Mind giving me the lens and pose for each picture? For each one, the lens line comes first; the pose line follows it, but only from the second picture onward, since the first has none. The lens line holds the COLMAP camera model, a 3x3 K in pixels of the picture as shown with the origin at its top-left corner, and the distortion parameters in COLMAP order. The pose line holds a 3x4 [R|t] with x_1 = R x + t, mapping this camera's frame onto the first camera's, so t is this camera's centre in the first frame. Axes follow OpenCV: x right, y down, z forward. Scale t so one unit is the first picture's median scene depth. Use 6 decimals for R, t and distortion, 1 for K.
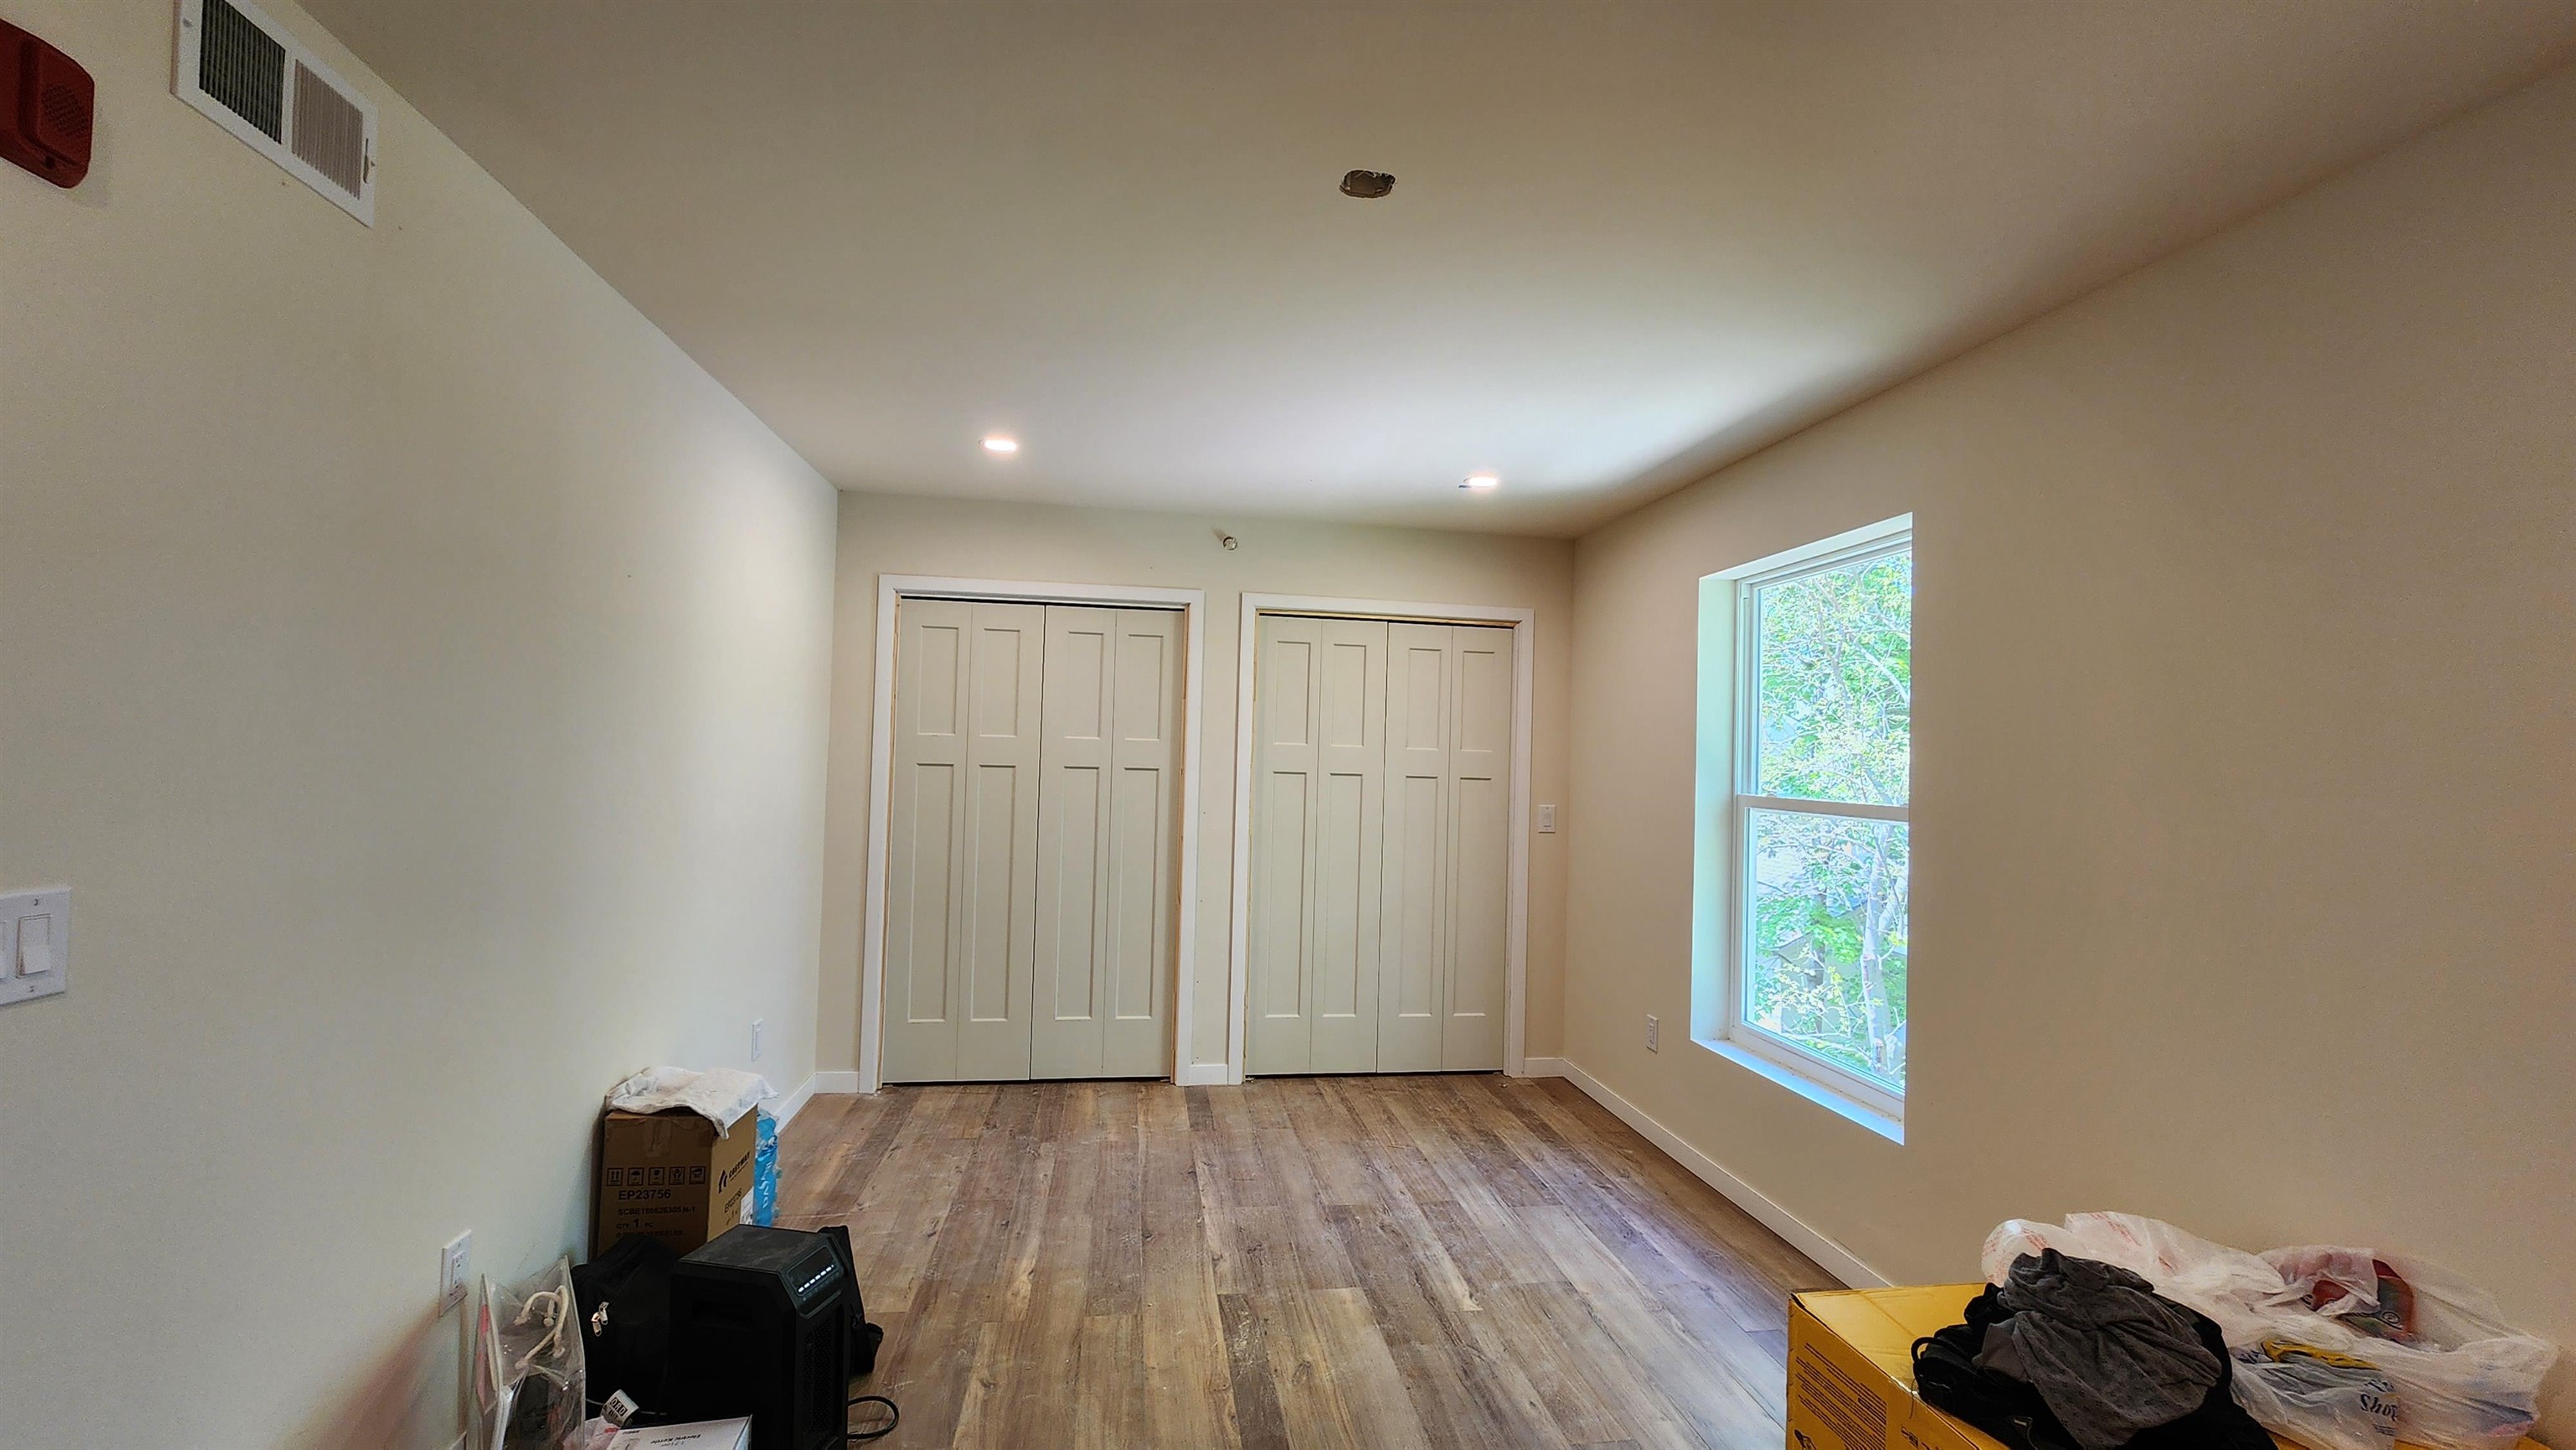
lens RADIAL K [[1051.5, 0, 1288.0], [0, 1051.5, 725.0], [0, 0, 1]] dist [-0.001804, -0.000289]
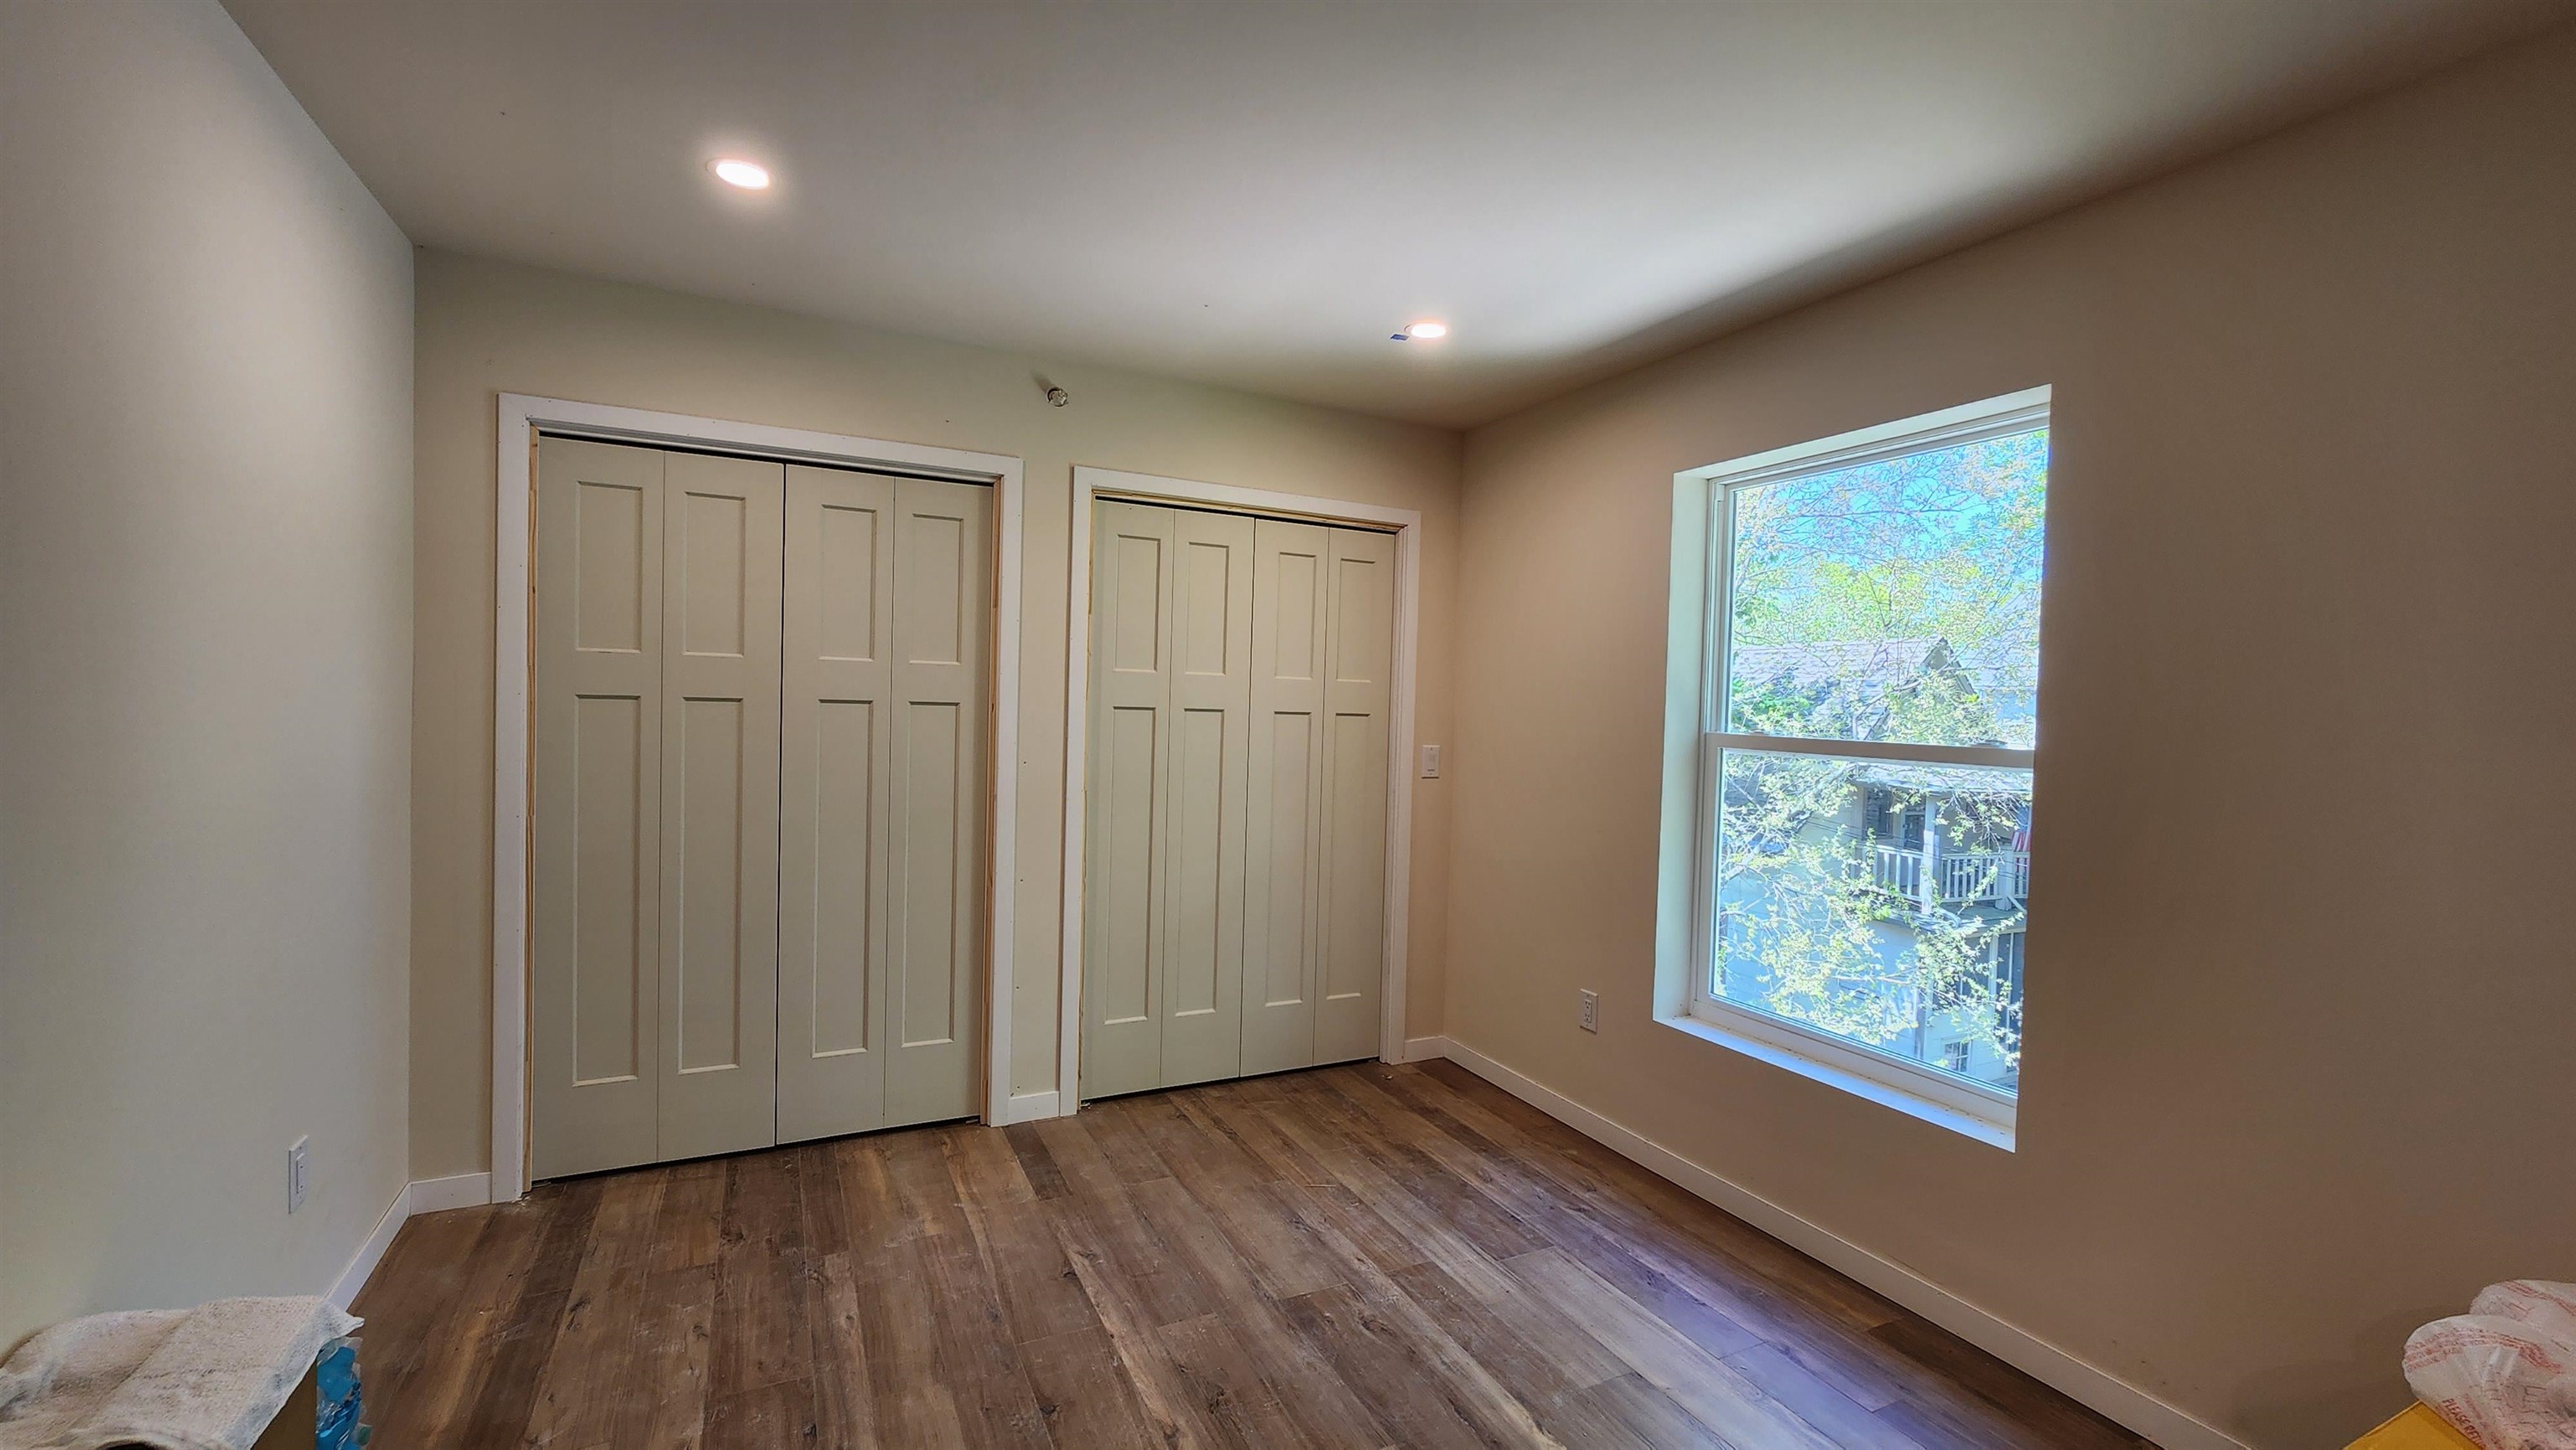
lens RADIAL K [[1051.5, 0, 1288.0], [0, 1051.5, 725.0], [0, 0, 1]] dist [-0.001804, -0.000289]
pose [[0.952348, -0.007291, 0.304927, -0.146144], [-0.011860, 0.998073, 0.060908, 0.011213], [-0.304784, -0.061622, 0.950426, 0.272781]]
